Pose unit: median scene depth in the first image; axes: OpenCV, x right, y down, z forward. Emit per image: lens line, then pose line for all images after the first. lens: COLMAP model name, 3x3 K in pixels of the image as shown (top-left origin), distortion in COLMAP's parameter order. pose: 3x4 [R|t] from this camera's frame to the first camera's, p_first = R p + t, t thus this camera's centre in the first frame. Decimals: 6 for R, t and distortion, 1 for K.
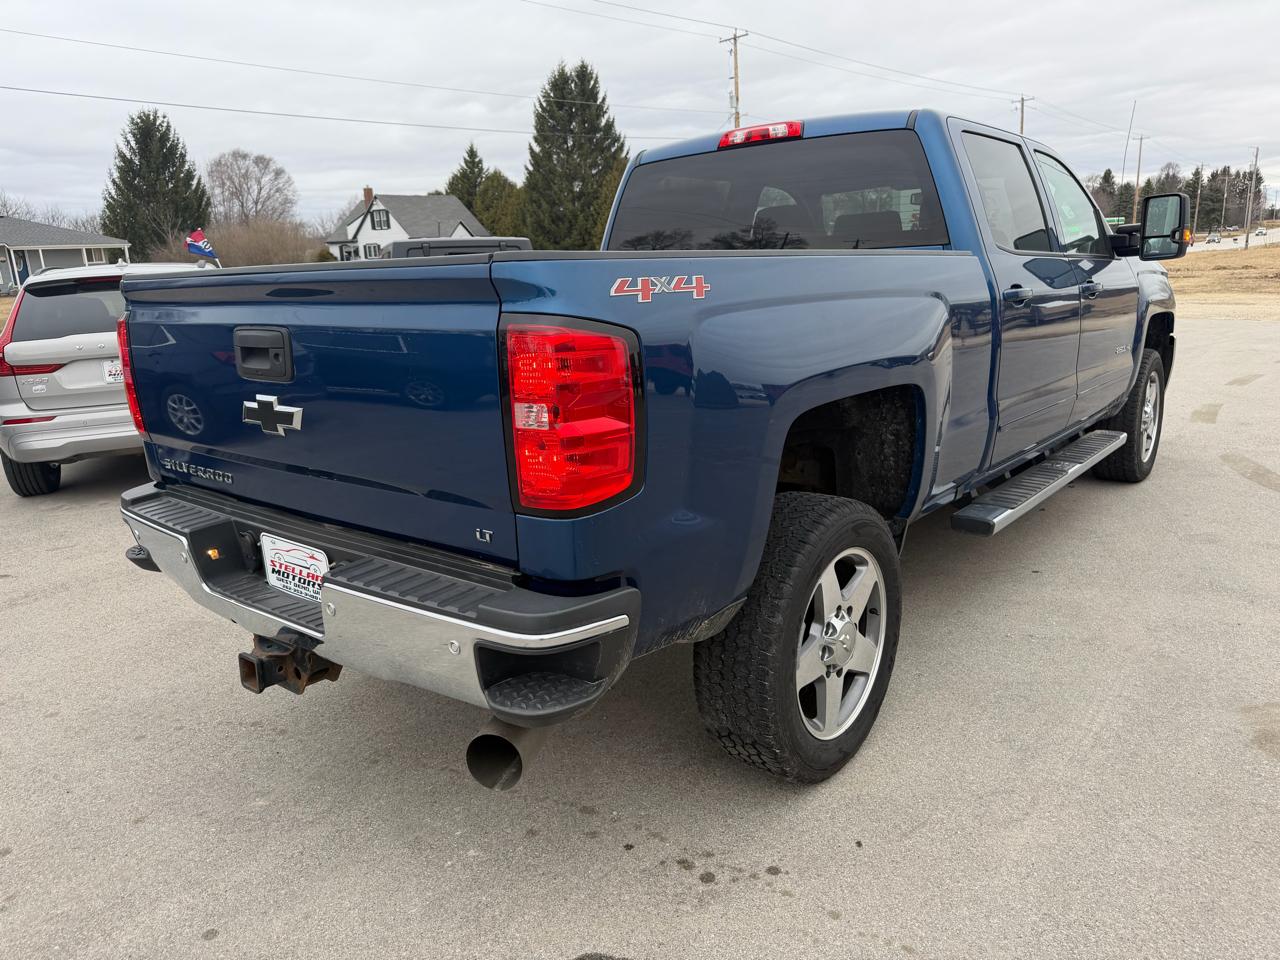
lens RADIAL K [[914.2, 0, 634.4], [0, 914.2, 479.5], [0, 0, 1]] dist [0.053822, -0.073553]
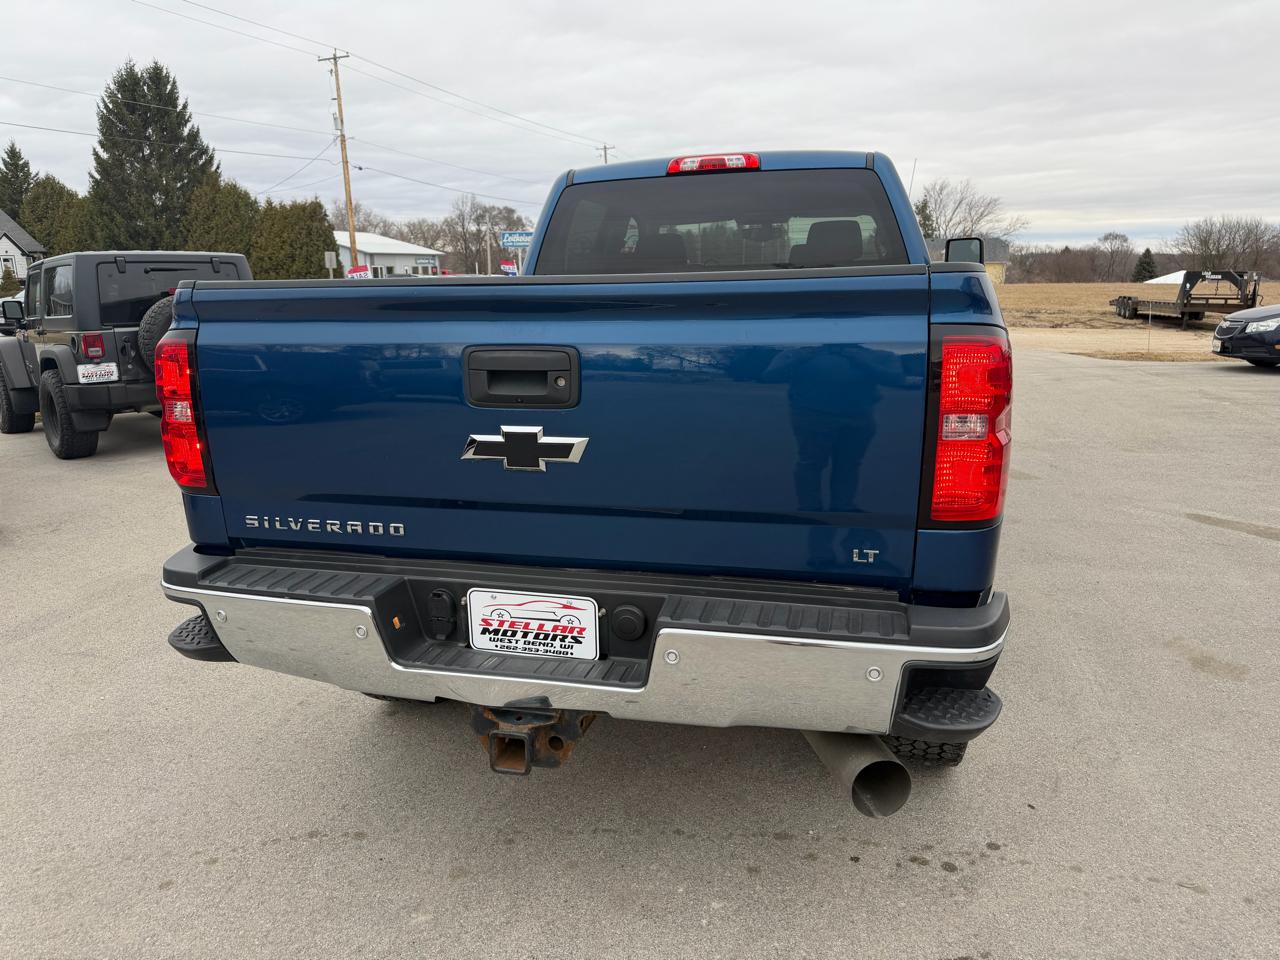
lens RADIAL K [[910.6, 0, 640.3], [0, 910.6, 496.3], [0, 0, 1]] dist [0.019862, -0.019994]
pose [[0.909279, -0.071582, 0.409985, -0.024569], [0.076334, 0.997071, 0.004789, -0.000776], [-0.409127, 0.026942, 0.912080, 0.006654]]
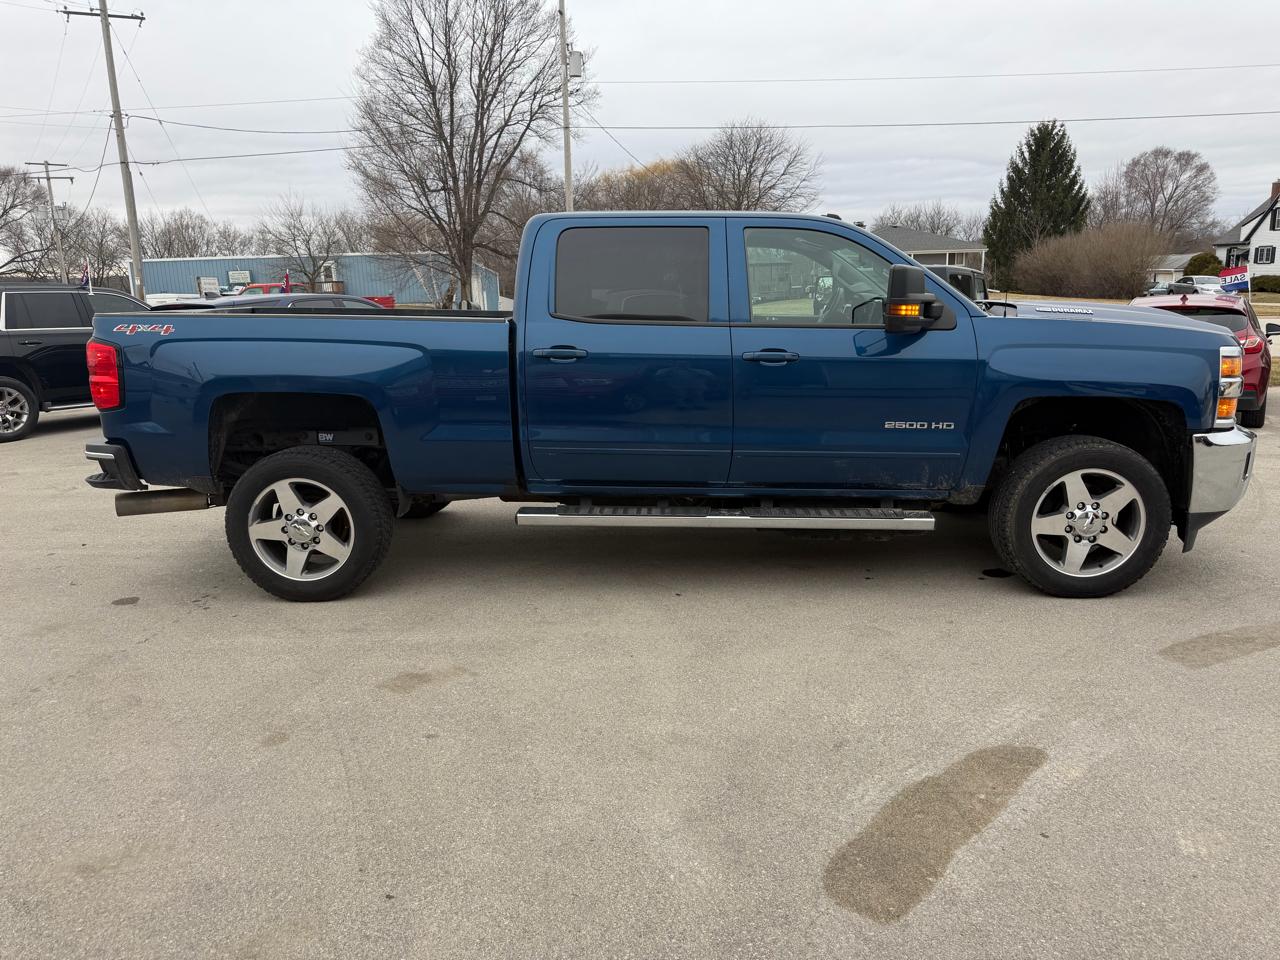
lens RADIAL K [[908.8, 0, 632.2], [0, 908.8, 482.2], [0, 0, 1]] dist [0.019556, -0.018616]
pose [[0.594694, 0.202198, -0.778110, 0.088338], [-0.196834, 0.975019, 0.102930, -0.010036], [0.779484, 0.091947, 0.619637, 0.017154]]
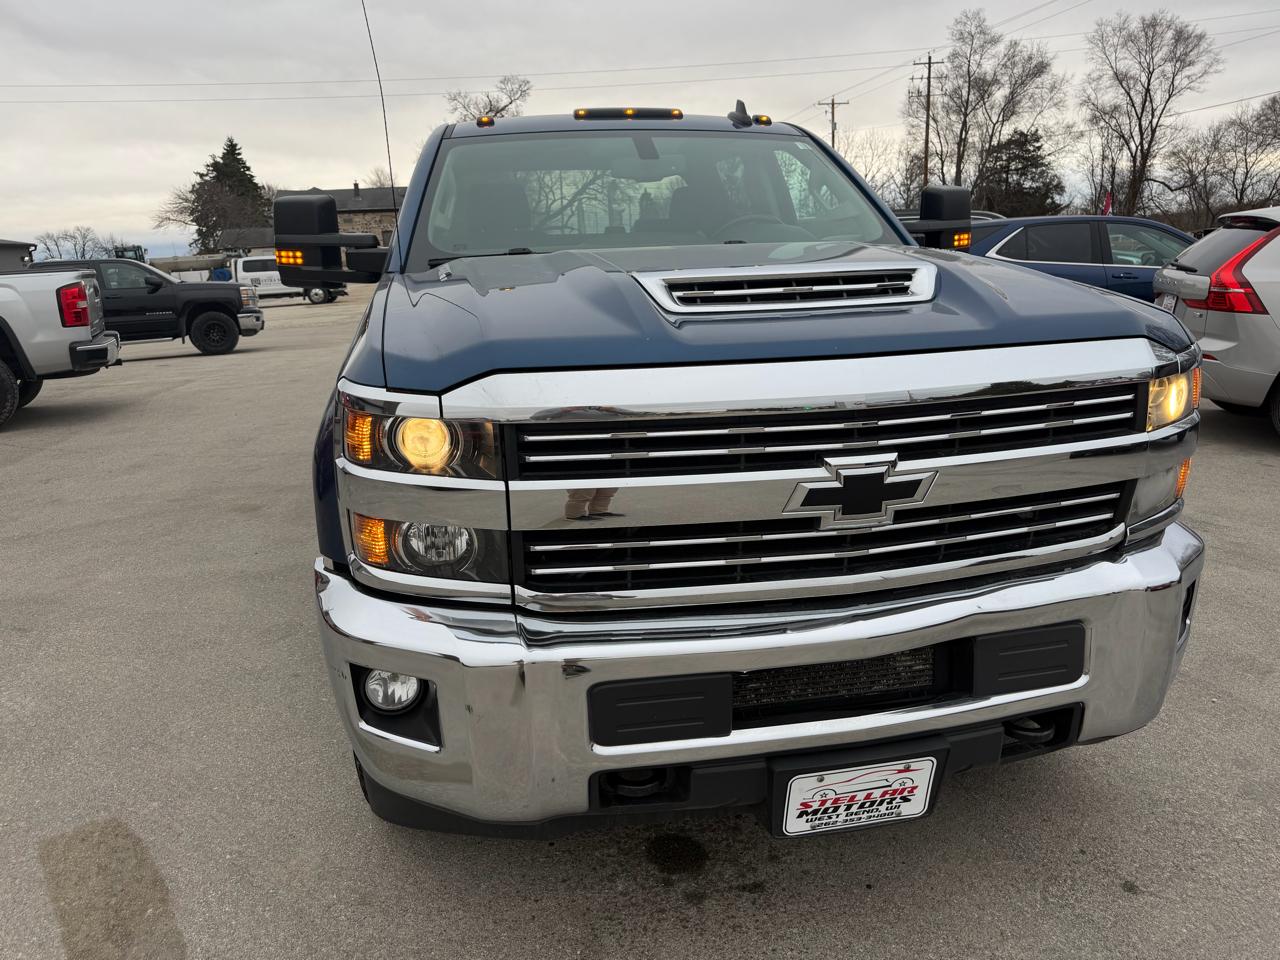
lens RADIAL K [[909.3, 0, 632.0], [0, 909.3, 484.8], [0, 0, 1]] dist [0.011251, -0.009514]
pose [[-0.635202, 0.263366, -0.726056, 0.073354], [-0.124897, 0.892666, 0.433069, -0.033302], [0.762181, 0.365768, -0.534129, 0.123224]]
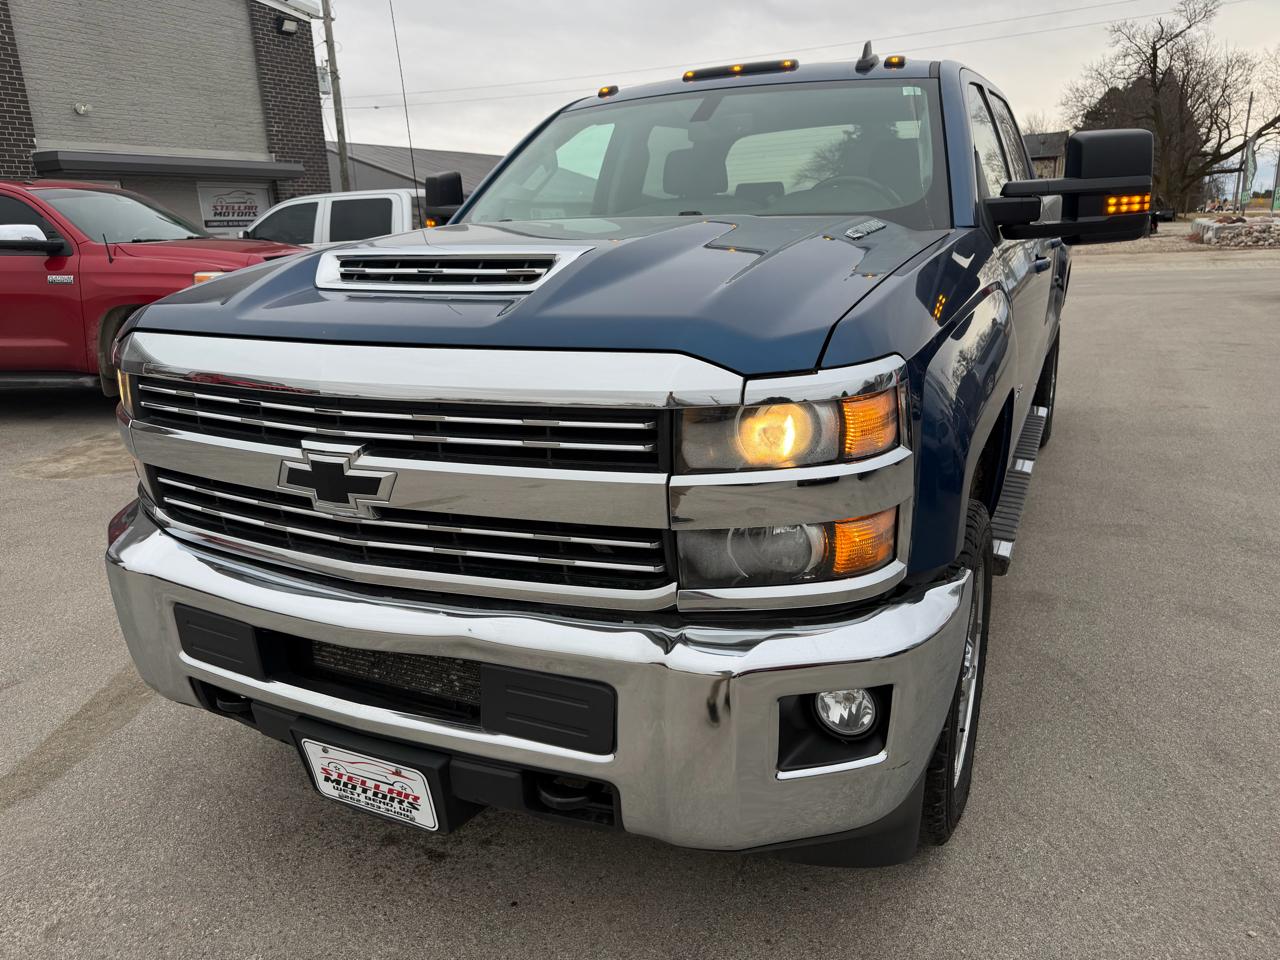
lens RADIAL K [[908.8, 0, 632.2], [0, 908.8, 482.2], [0, 0, 1]] dist [0.019556, -0.018616]
pose [[-0.972073, 0.141355, -0.187331, 0.045123], [0.028438, 0.863313, 0.503867, -0.035591], [0.232949, 0.484469, -0.843223, 0.139333]]
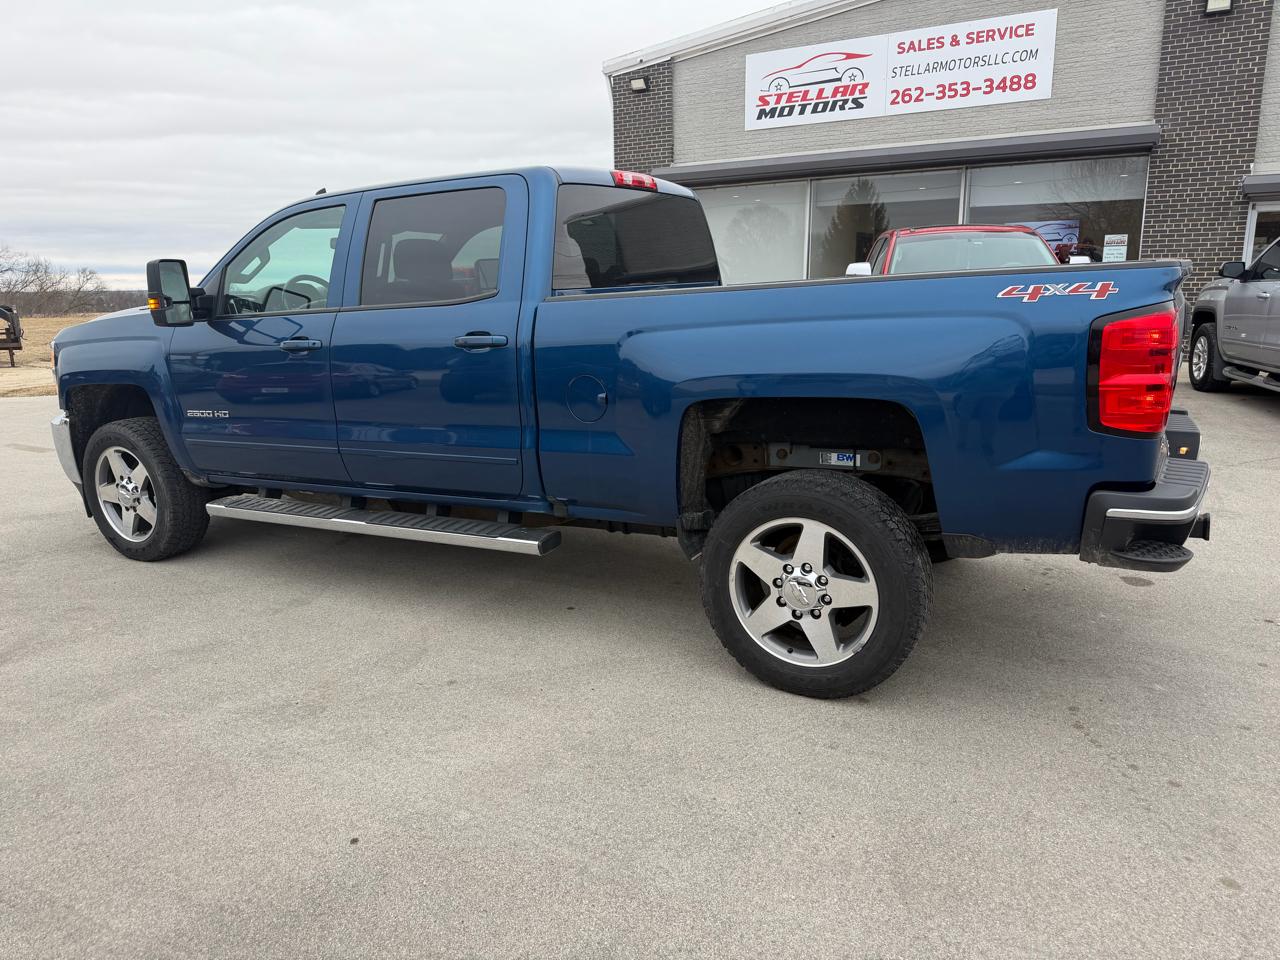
lens RADIAL K [[908.8, 0, 632.2], [0, 908.8, 482.2], [0, 0, 1]] dist [0.019556, -0.018616]
pose [[-0.160314, -0.166740, 0.972881, -0.065570], [0.270581, 0.940450, 0.205768, -0.016200], [-0.949255, 0.296231, -0.105651, 0.078552]]
